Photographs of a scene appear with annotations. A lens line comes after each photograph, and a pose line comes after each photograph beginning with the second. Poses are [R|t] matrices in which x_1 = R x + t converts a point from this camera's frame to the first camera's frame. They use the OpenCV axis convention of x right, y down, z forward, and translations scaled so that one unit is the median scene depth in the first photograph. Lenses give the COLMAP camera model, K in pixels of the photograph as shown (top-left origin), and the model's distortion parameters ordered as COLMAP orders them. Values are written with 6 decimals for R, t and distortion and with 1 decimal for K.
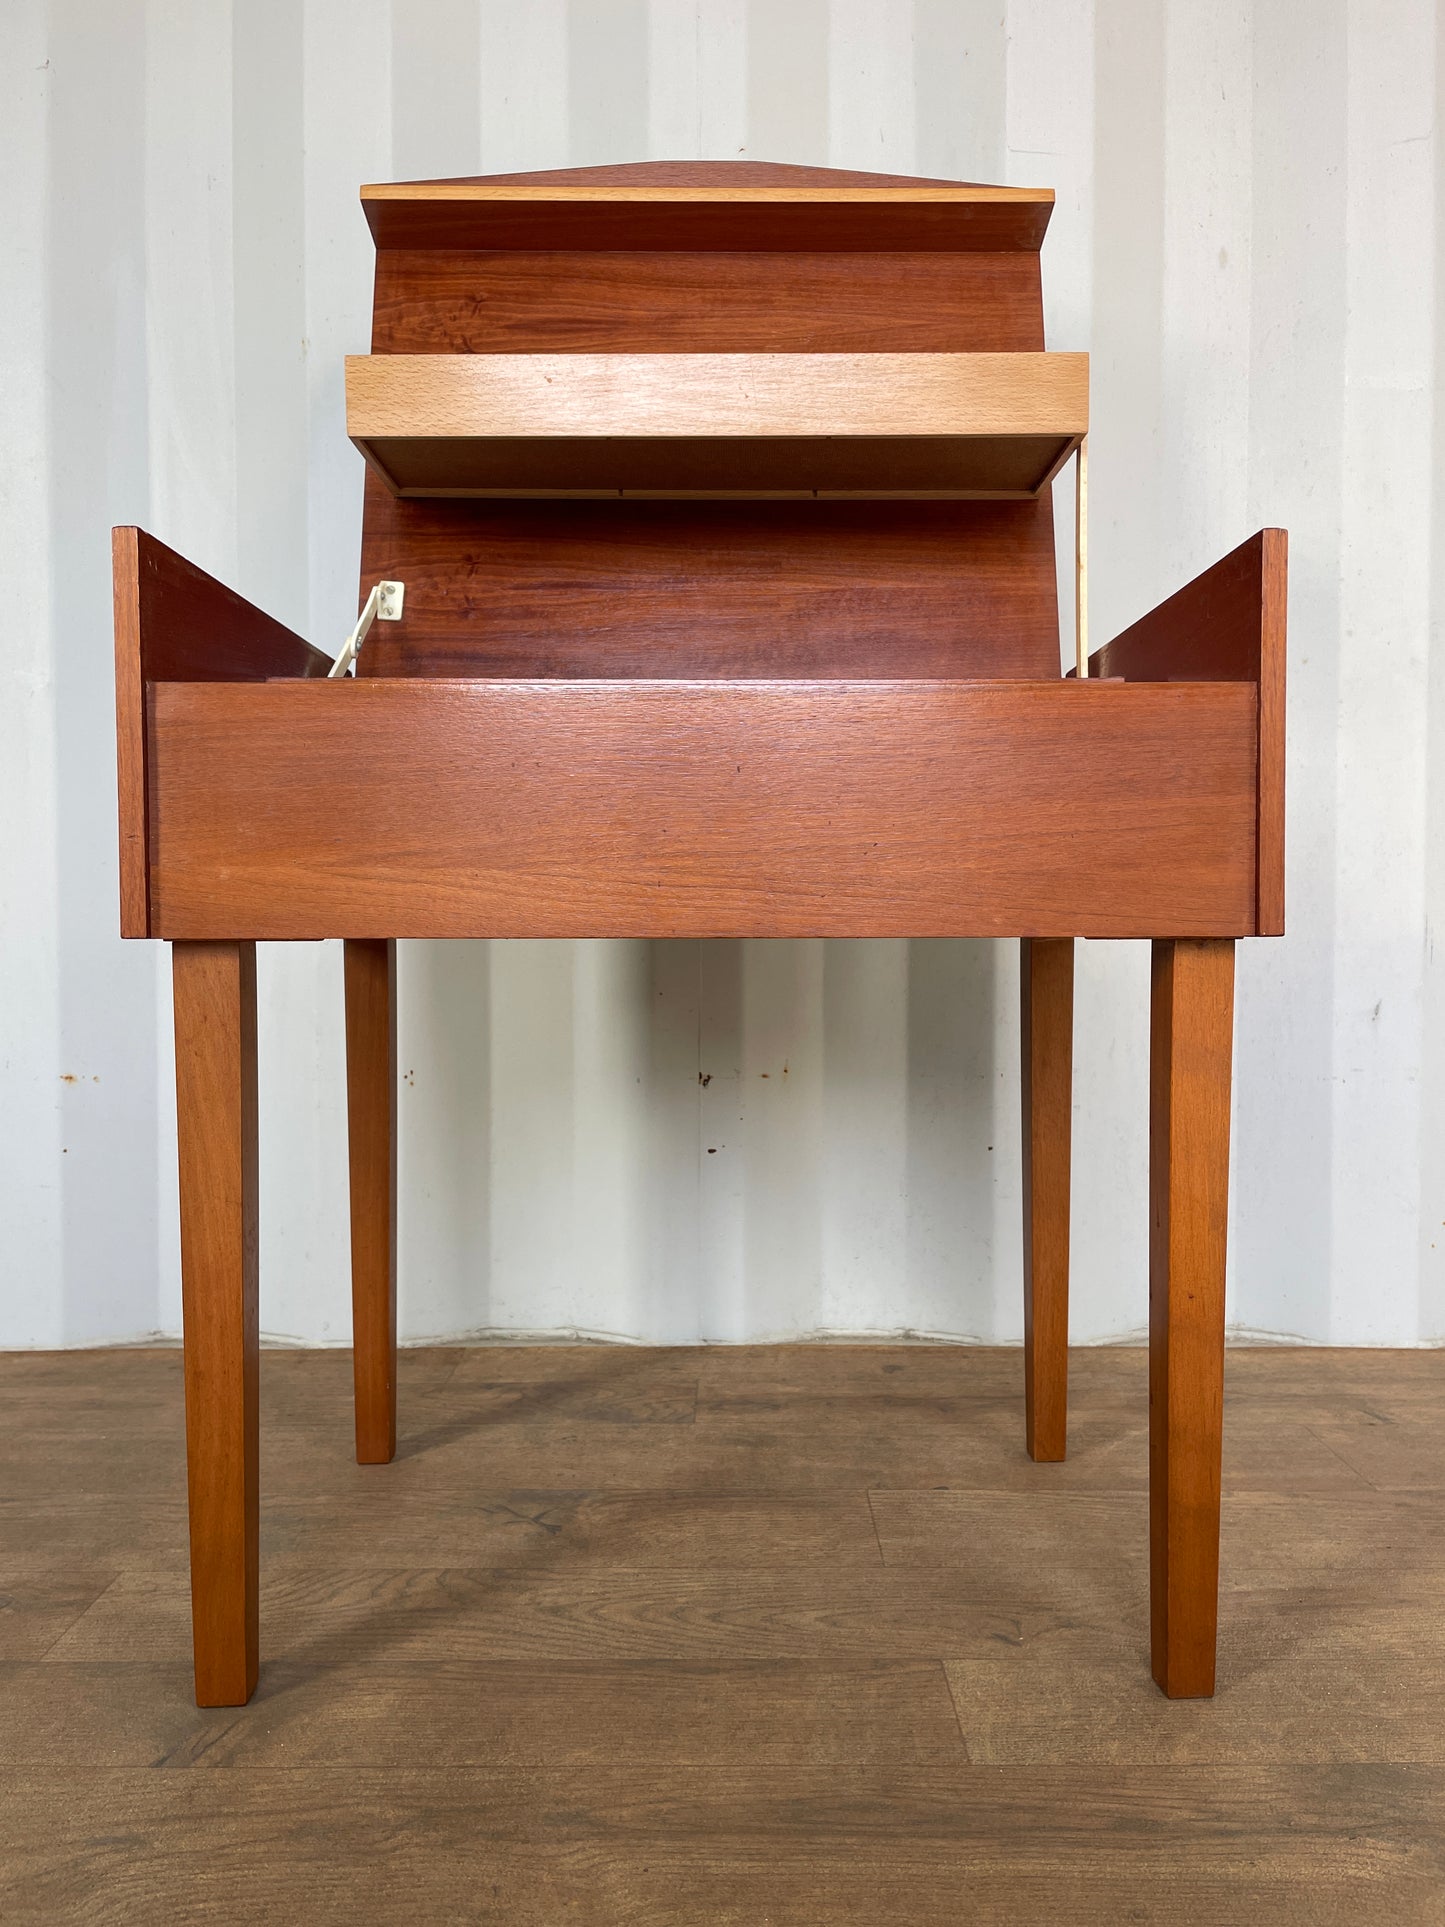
lens RADIAL K [[1466.4, 0, 737.5], [0, 1466.4, 972.9], [0, 0, 1]] dist [0.080409, -0.109566]
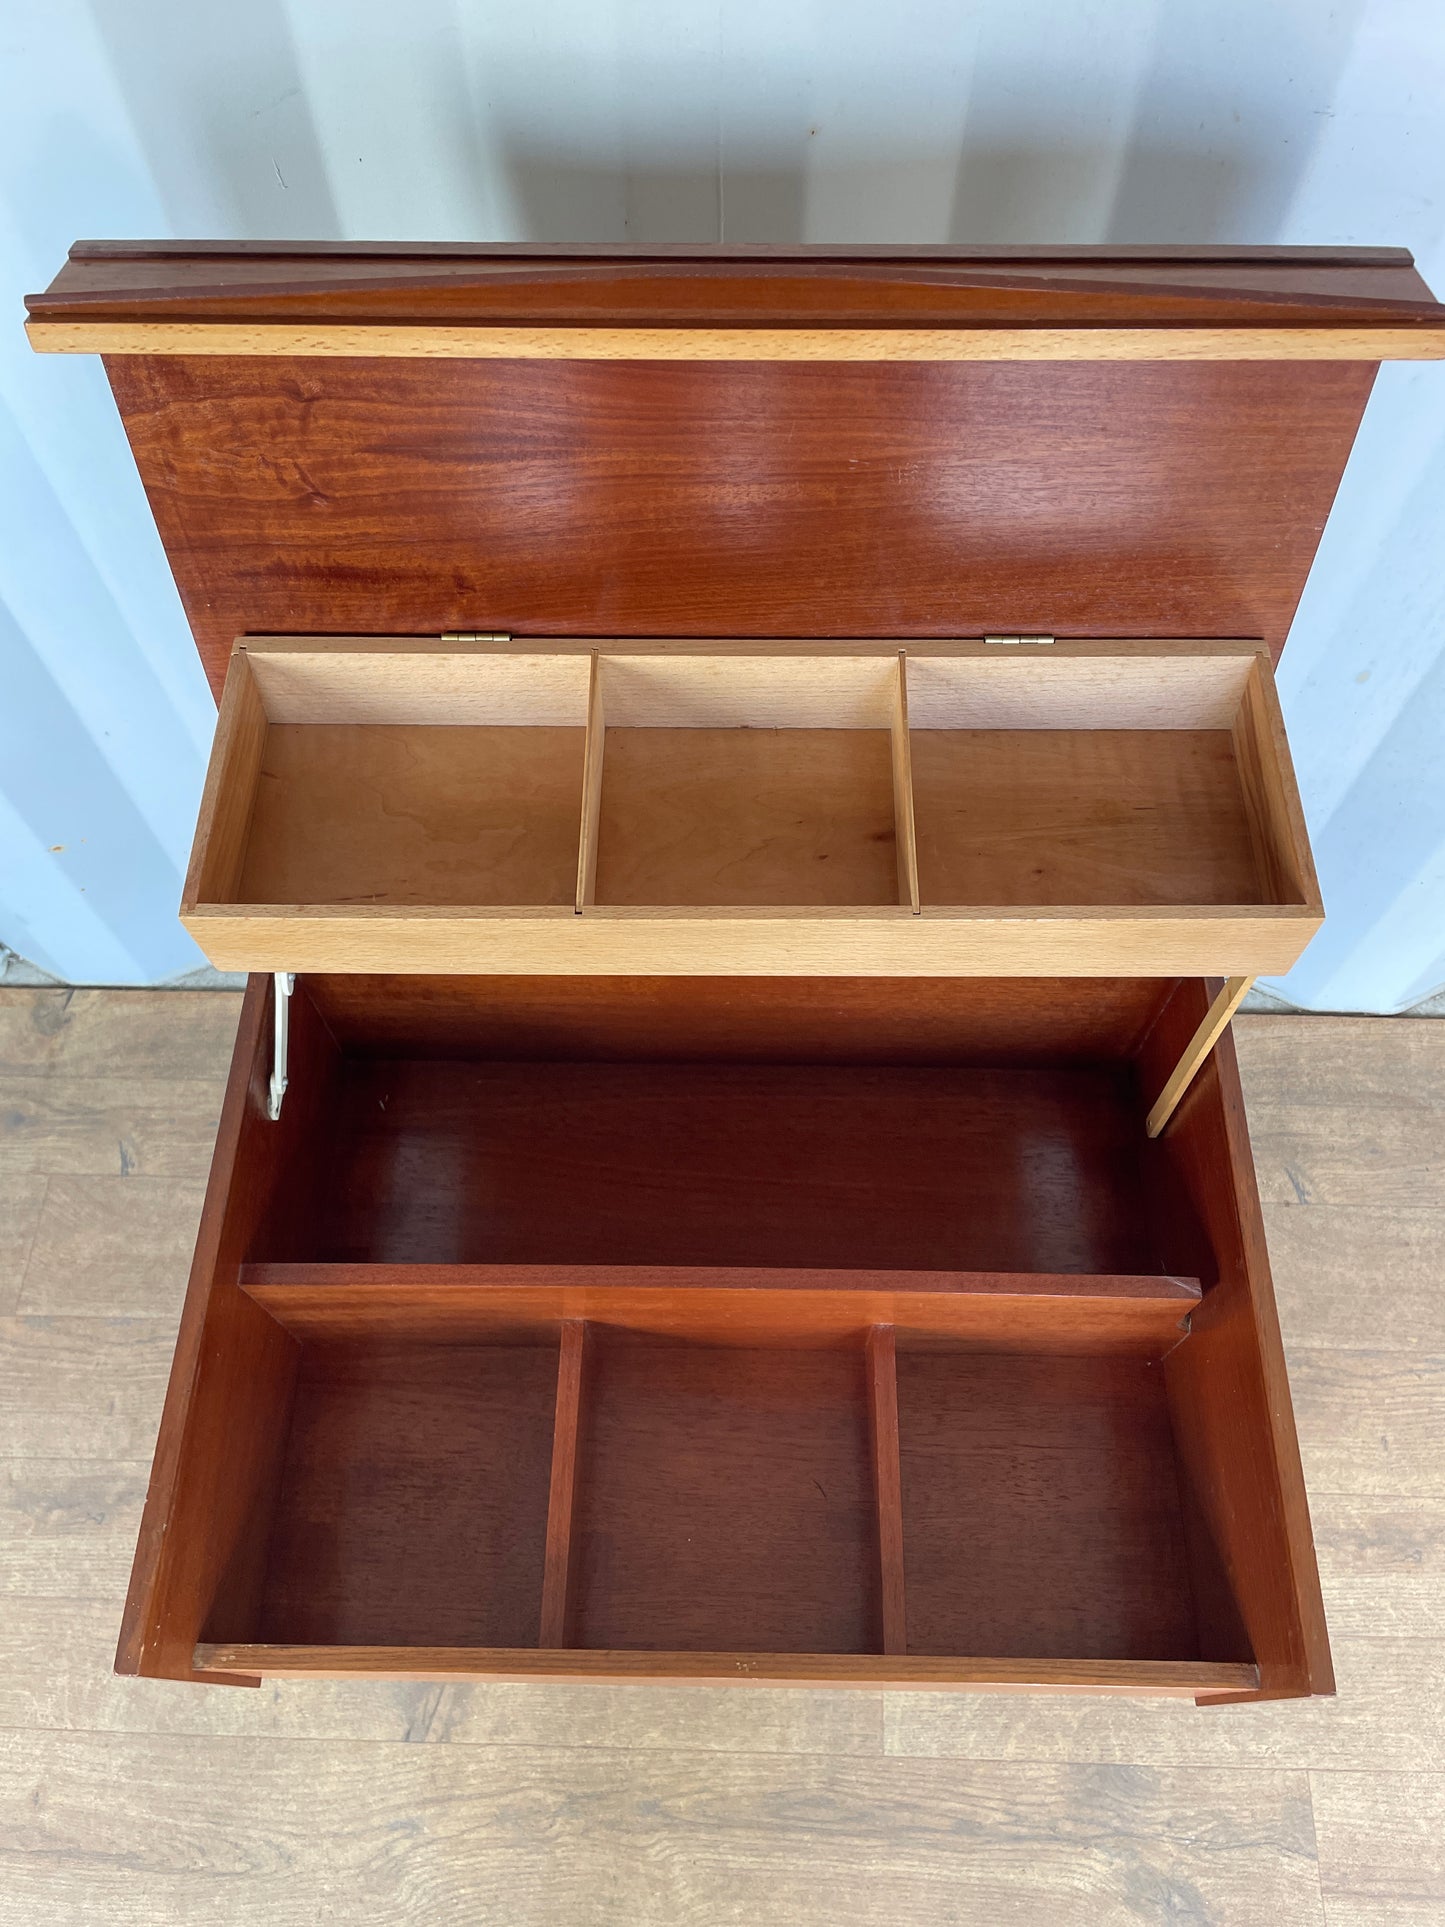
lens RADIAL K [[1461.2, 0, 726.2], [0, 1461.2, 971.6], [0, 0, 1]] dist [0.083554, -0.112684]
pose [[0.999539, 0.024709, -0.017621, -0.012027], [0.003322, 0.488070, 0.872798, -1.105891], [0.030166, -0.872455, 0.487763, 0.760310]]
